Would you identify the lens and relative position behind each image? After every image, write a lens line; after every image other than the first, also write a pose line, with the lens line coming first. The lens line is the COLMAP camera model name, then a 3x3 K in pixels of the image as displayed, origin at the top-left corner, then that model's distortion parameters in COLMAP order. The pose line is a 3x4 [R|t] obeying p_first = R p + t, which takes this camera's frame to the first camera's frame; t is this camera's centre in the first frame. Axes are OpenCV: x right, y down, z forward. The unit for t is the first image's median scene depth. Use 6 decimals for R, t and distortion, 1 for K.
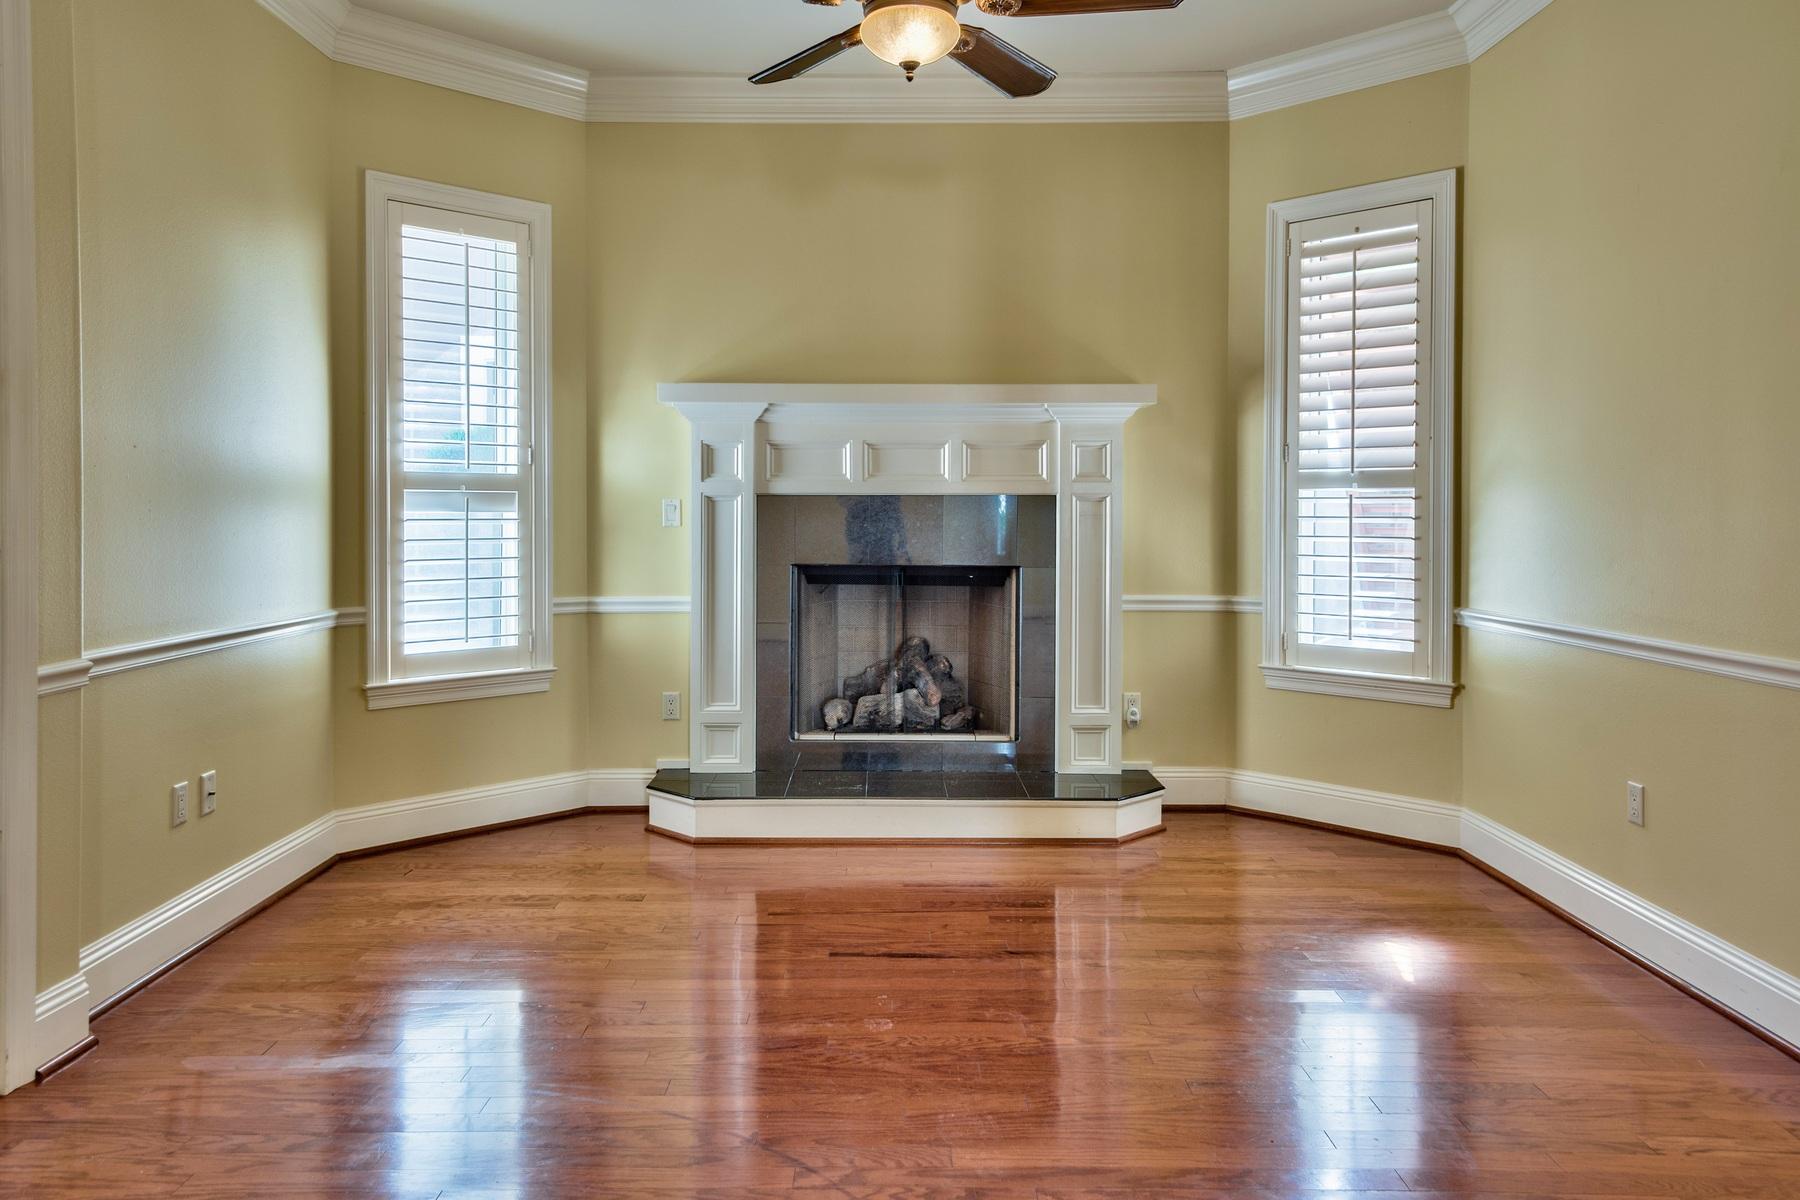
lens RADIAL K [[1331.7, 0, 897.6], [0, 1331.7, 526.2], [0, 0, 1]] dist [-0.009060, -0.002356]
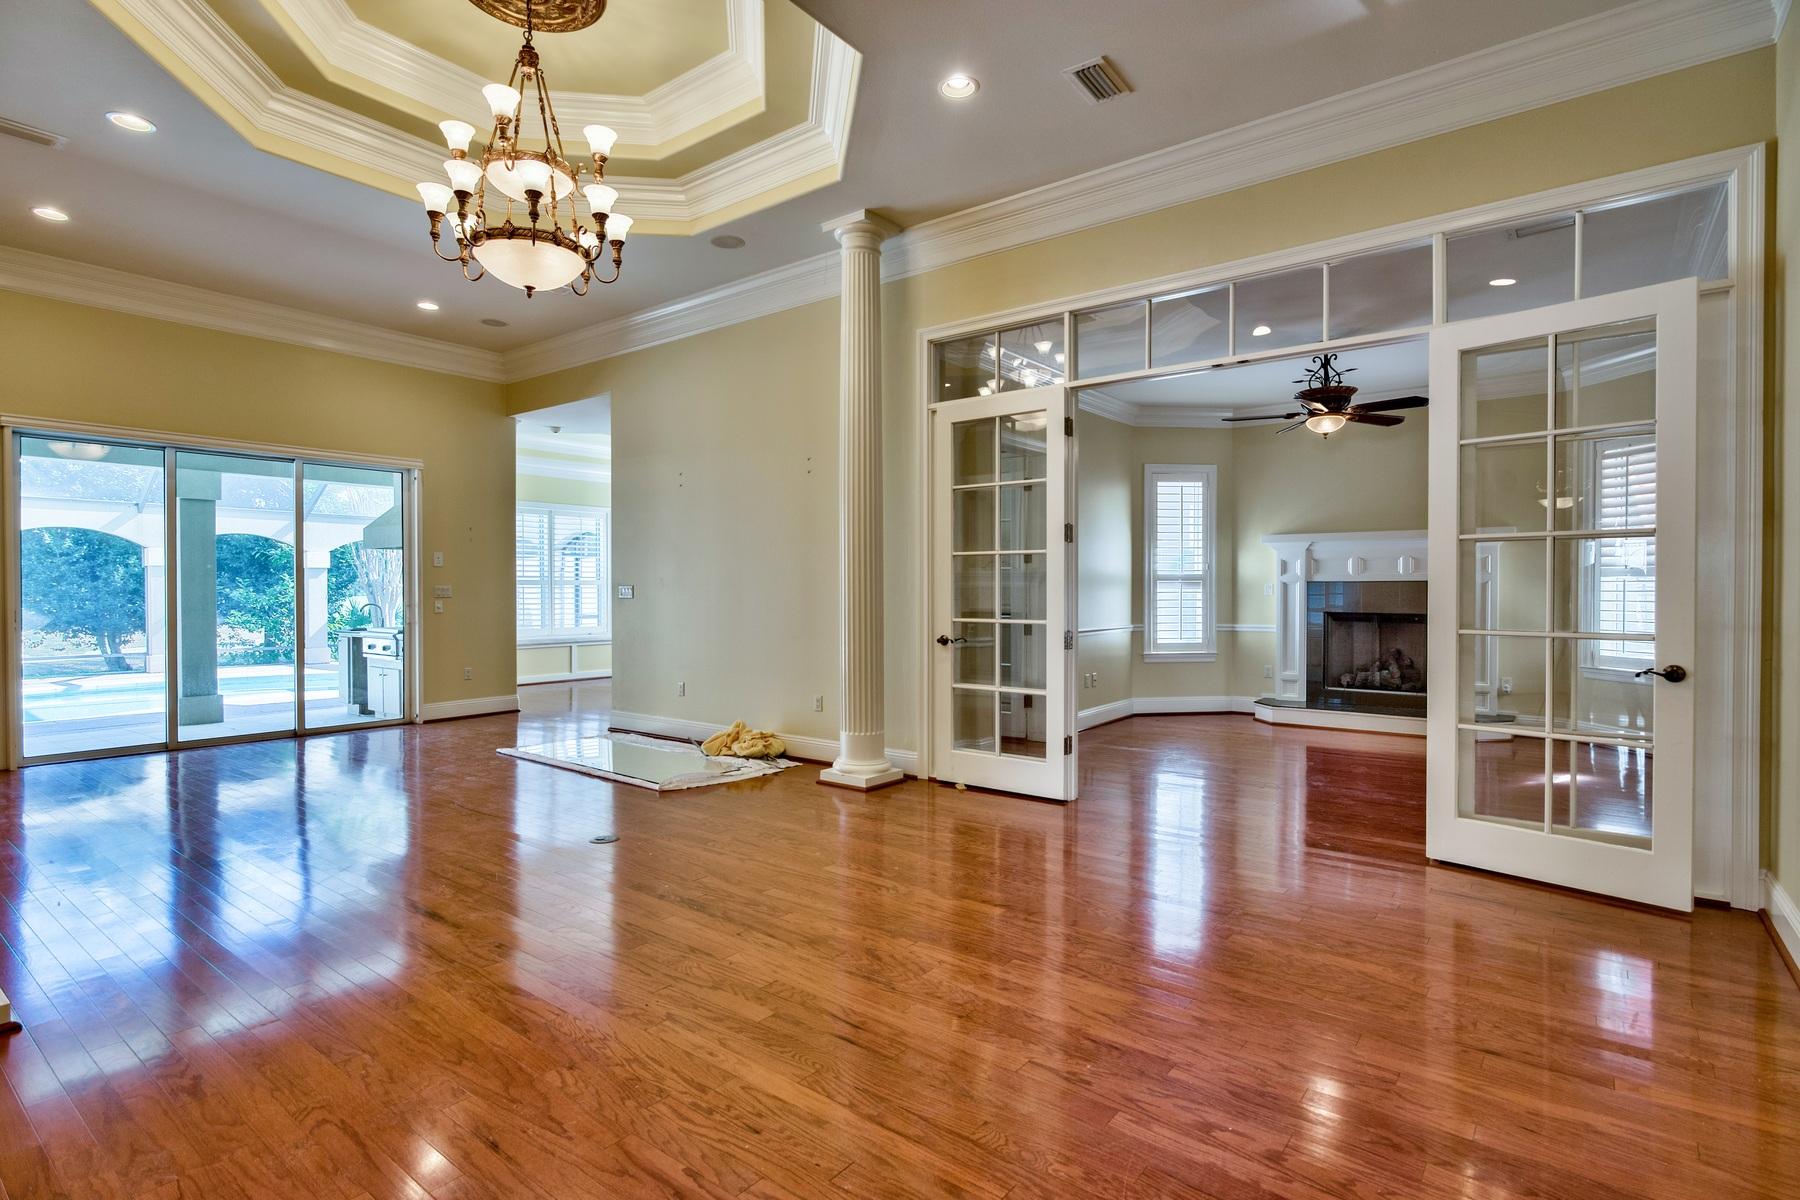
lens RADIAL K [[901.4, 0, 900.0], [0, 901.4, 600.0], [0, 0, 1]] dist [-0.001538, -0.000318]
pose [[0.801096, 0.004864, -0.598516, 0.269395], [-0.004557, 0.999988, 0.002026, 0.008662], [0.598519, 0.001105, 0.801108, -0.687712]]
